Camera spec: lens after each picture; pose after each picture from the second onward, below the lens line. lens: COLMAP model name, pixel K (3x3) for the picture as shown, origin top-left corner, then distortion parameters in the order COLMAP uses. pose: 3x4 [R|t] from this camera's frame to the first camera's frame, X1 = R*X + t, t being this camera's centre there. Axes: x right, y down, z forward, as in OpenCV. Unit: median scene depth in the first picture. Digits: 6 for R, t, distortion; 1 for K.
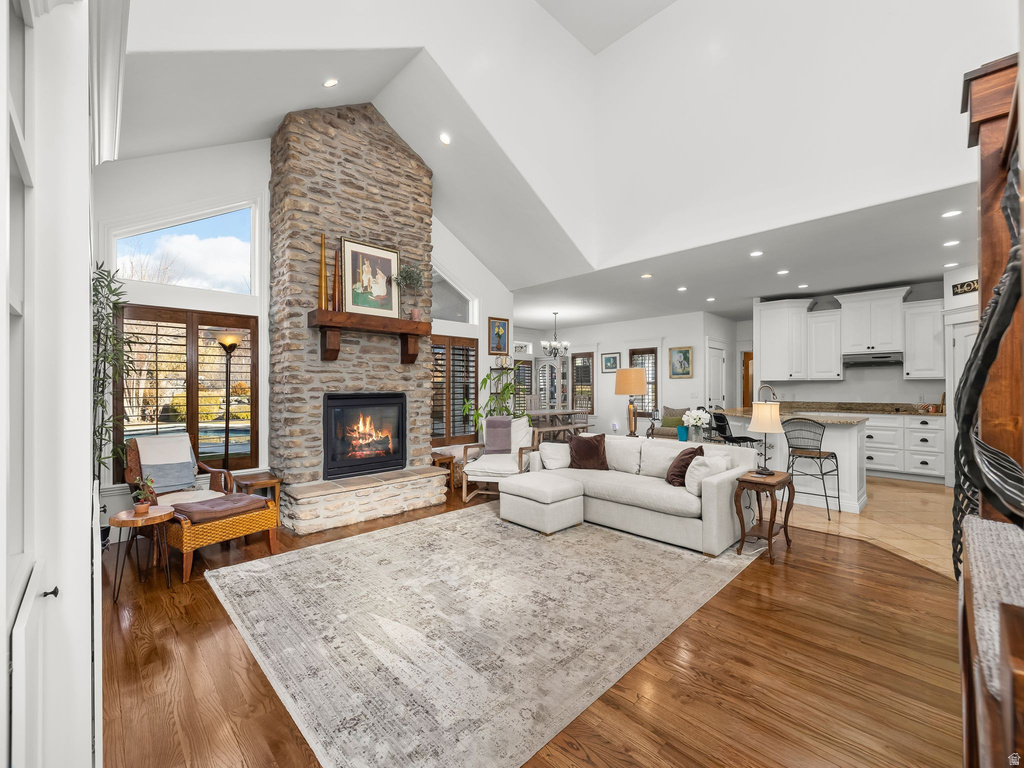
lens RADIAL K [[432.3, 0, 505.8], [0, 432.3, 387.8], [0, 0, 1]] dist [0.000937, 0.000272]
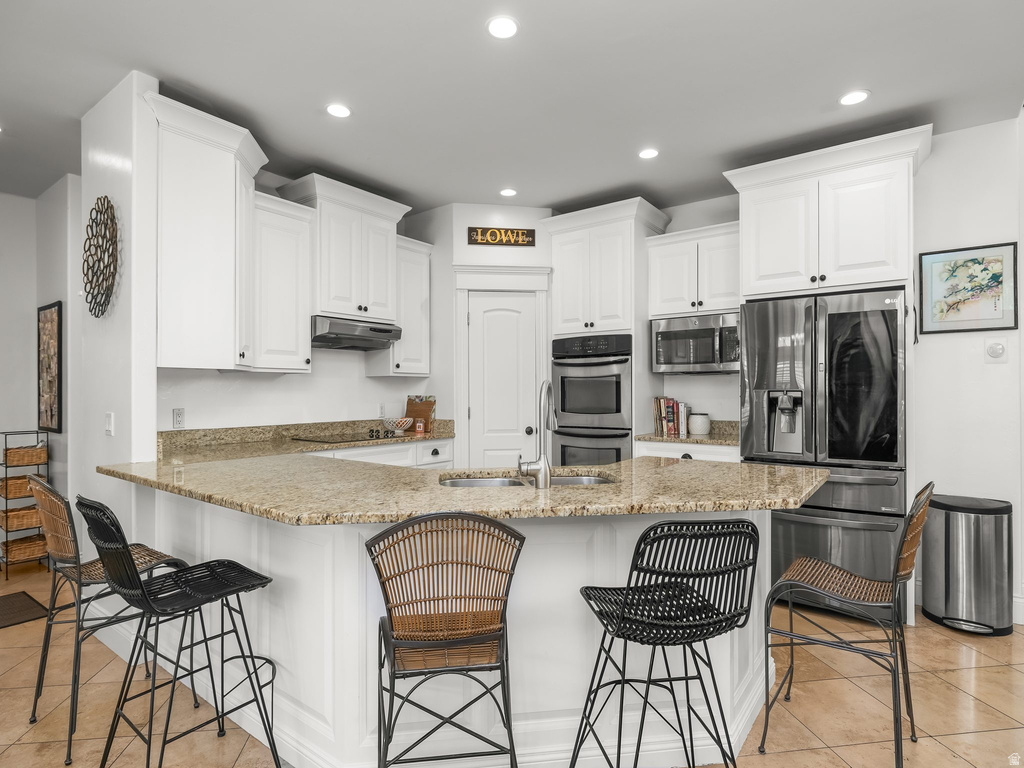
lens RADIAL K [[547.3, 0, 509.2], [0, 547.3, 389.3], [0, 0, 1]] dist [0.000931, 0.000481]
pose [[-0.161410, 0.003978, 0.986879, 0.299060], [-0.000098, 0.999992, -0.004047, 0.000441], [-0.986887, -0.000750, -0.161408, 1.310263]]
